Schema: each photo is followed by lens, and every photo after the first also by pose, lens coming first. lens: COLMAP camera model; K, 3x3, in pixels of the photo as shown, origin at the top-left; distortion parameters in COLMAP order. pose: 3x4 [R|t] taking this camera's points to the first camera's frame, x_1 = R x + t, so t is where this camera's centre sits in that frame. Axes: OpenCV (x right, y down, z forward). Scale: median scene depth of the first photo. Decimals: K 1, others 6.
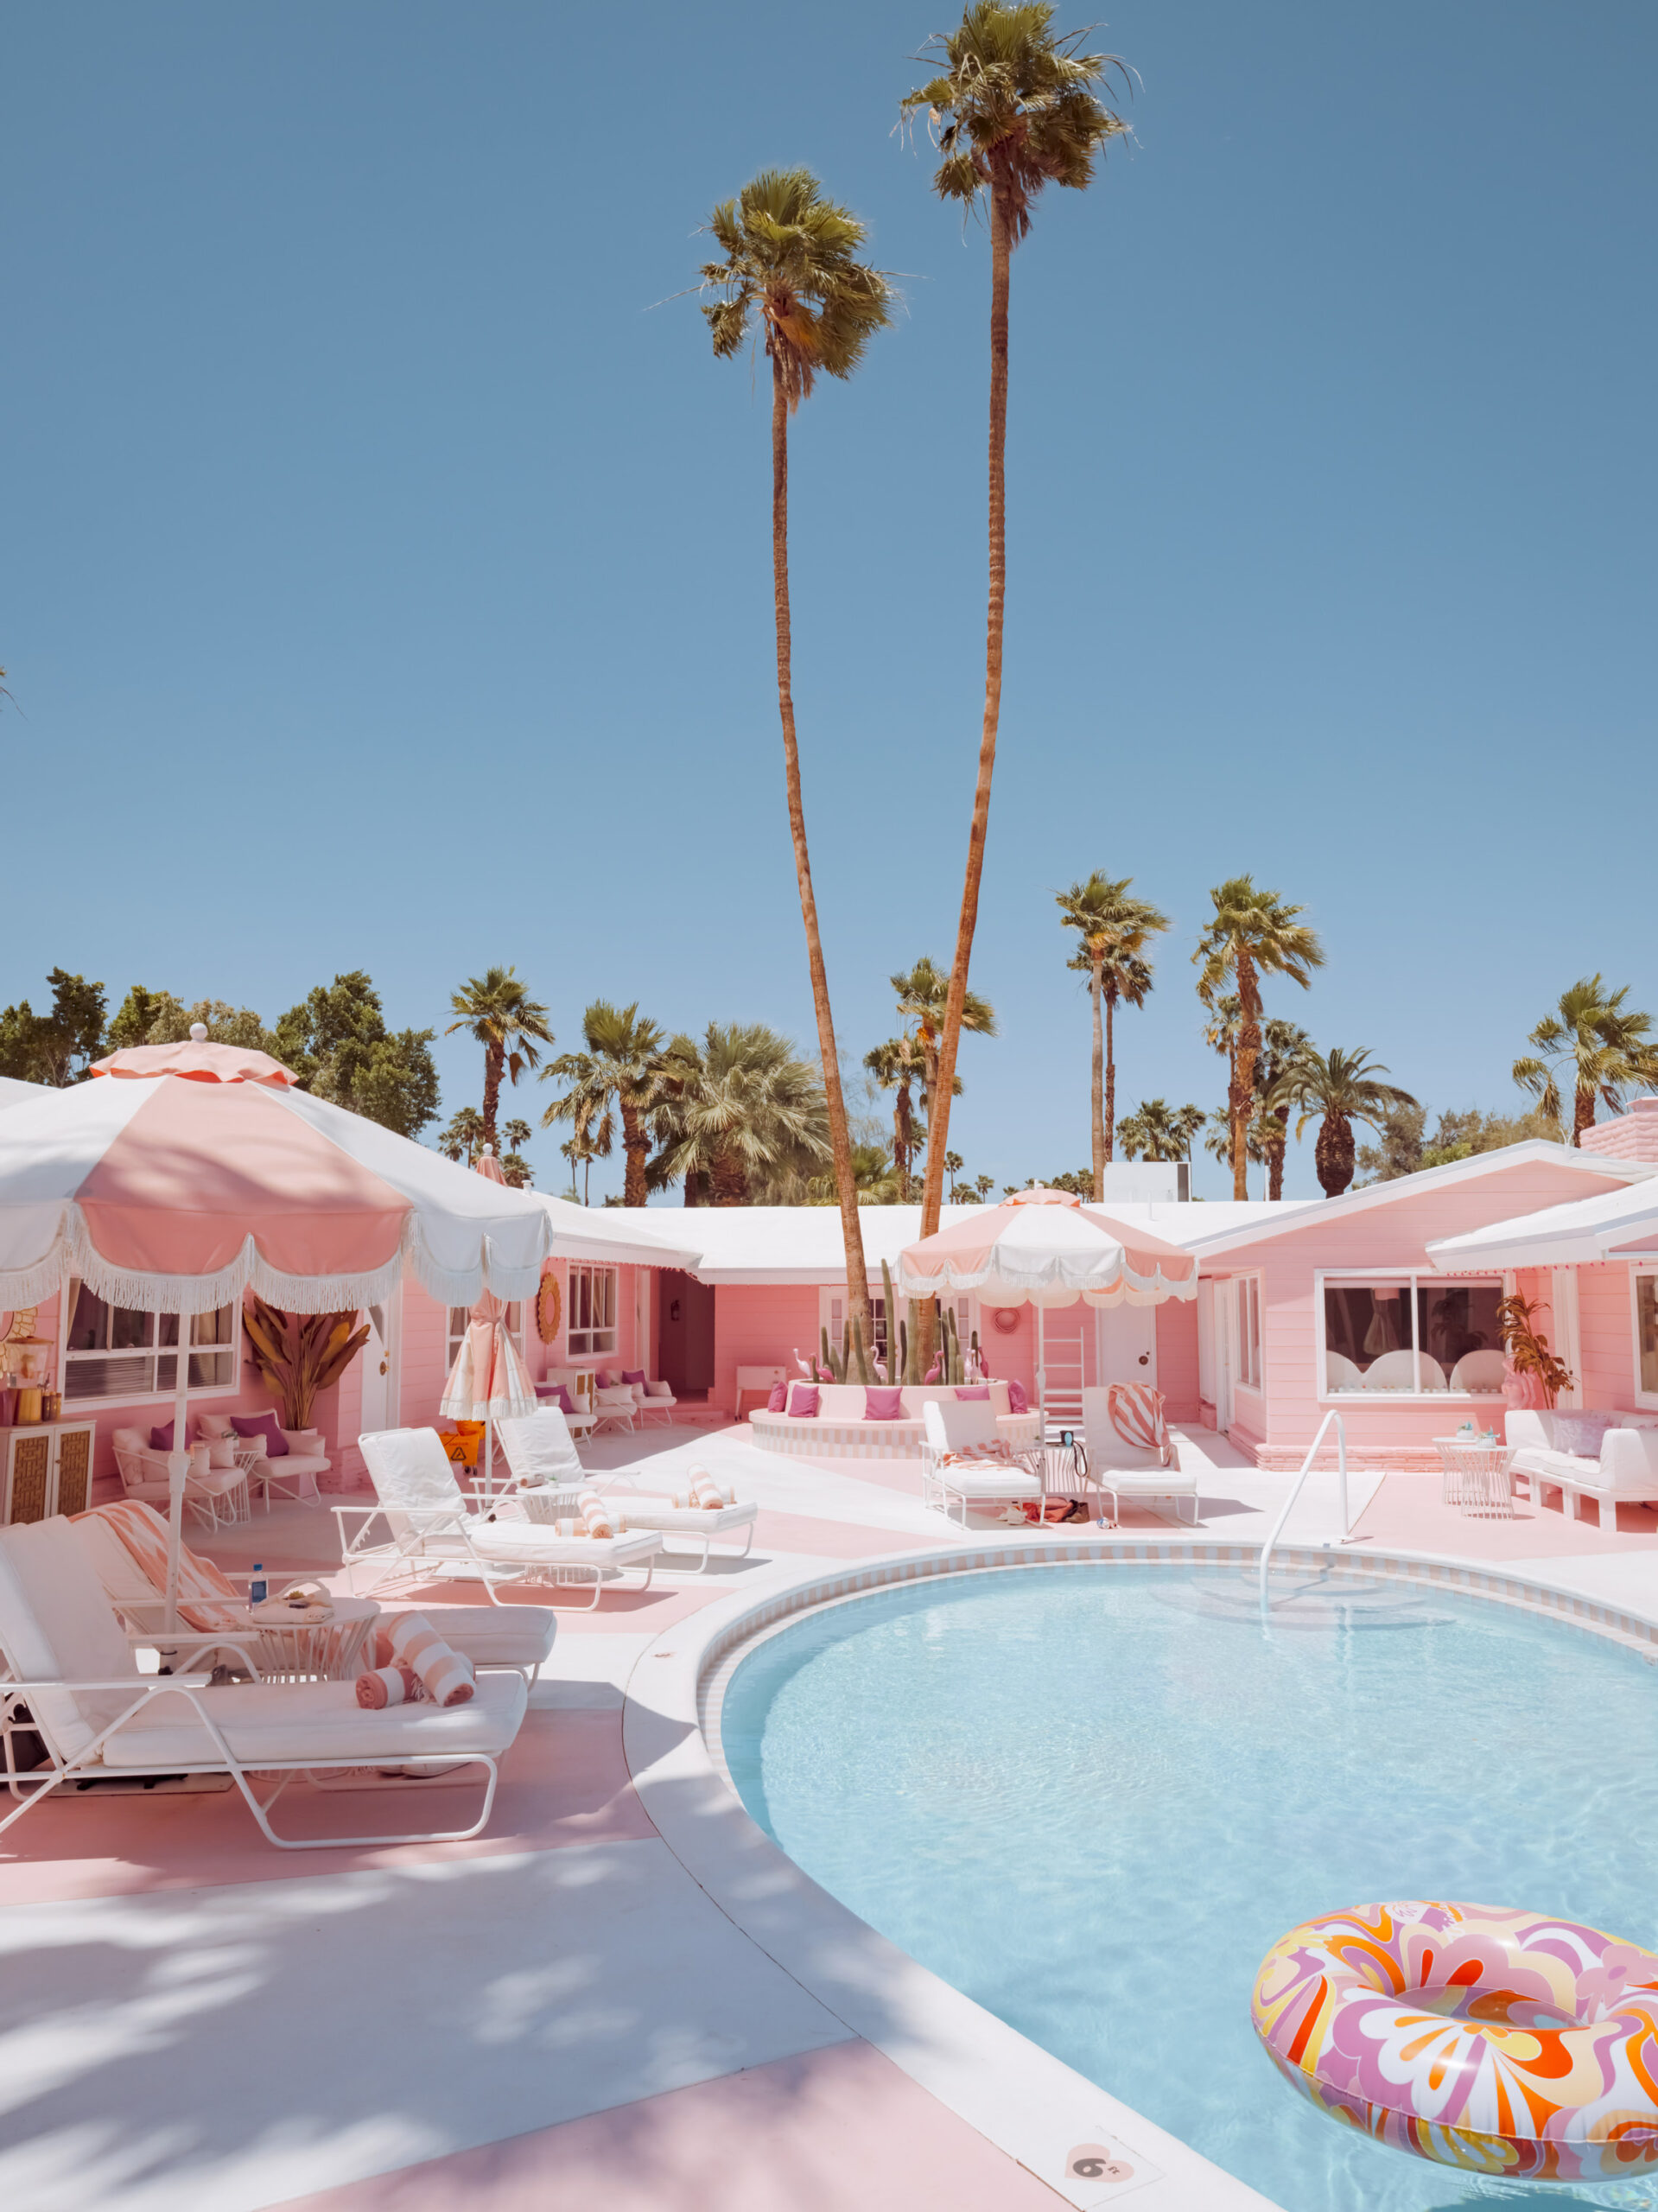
lens RADIAL K [[1702.6, 0, 701.3], [0, 1702.6, 1115.2], [0, 0, 1]] dist [-0.075325, 0.281621]
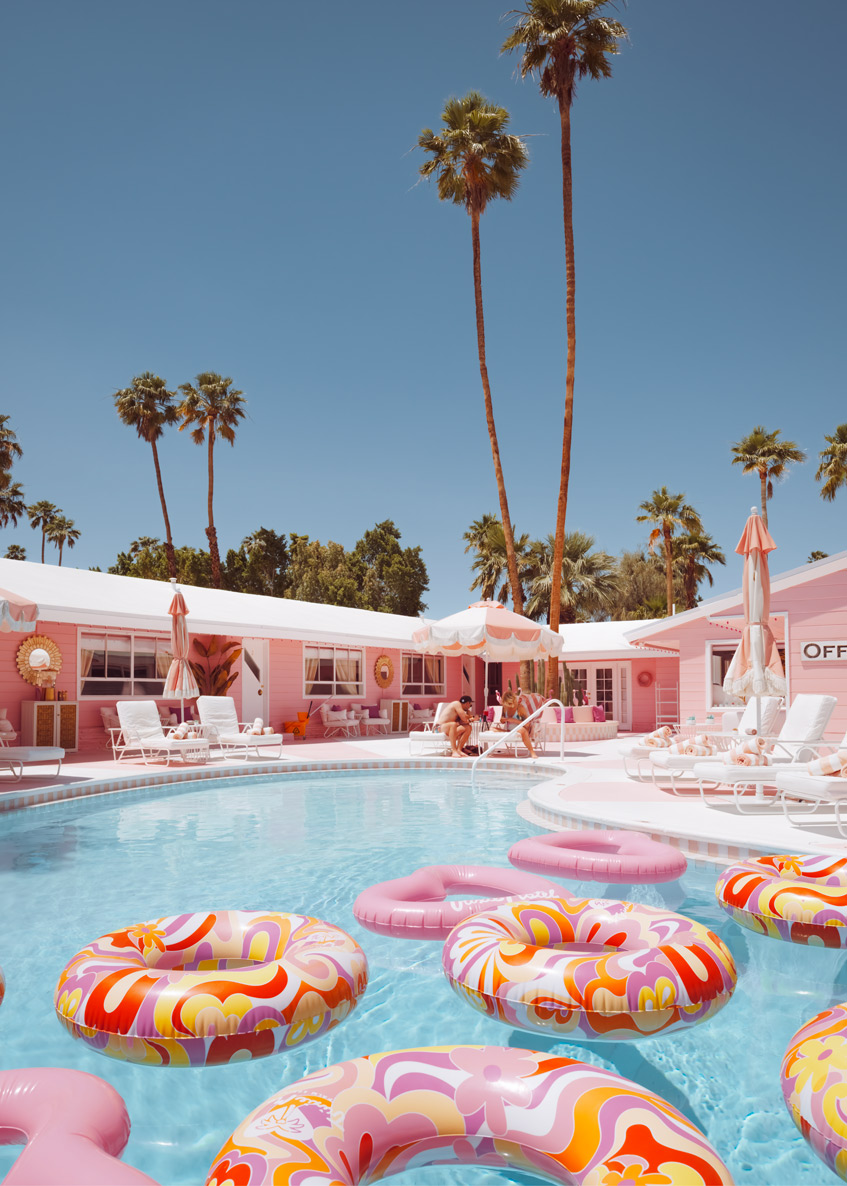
lens RADIAL K [[954.9, 0, 423.2], [0, 954.9, 649.7], [0, 0, 1]] dist [0.005298, -0.000189]
pose [[0.895976, -0.023464, -0.443482, 0.484614], [0.045006, 0.998260, 0.038109, 0.041987], [0.441816, -0.054104, 0.895473, -0.054429]]
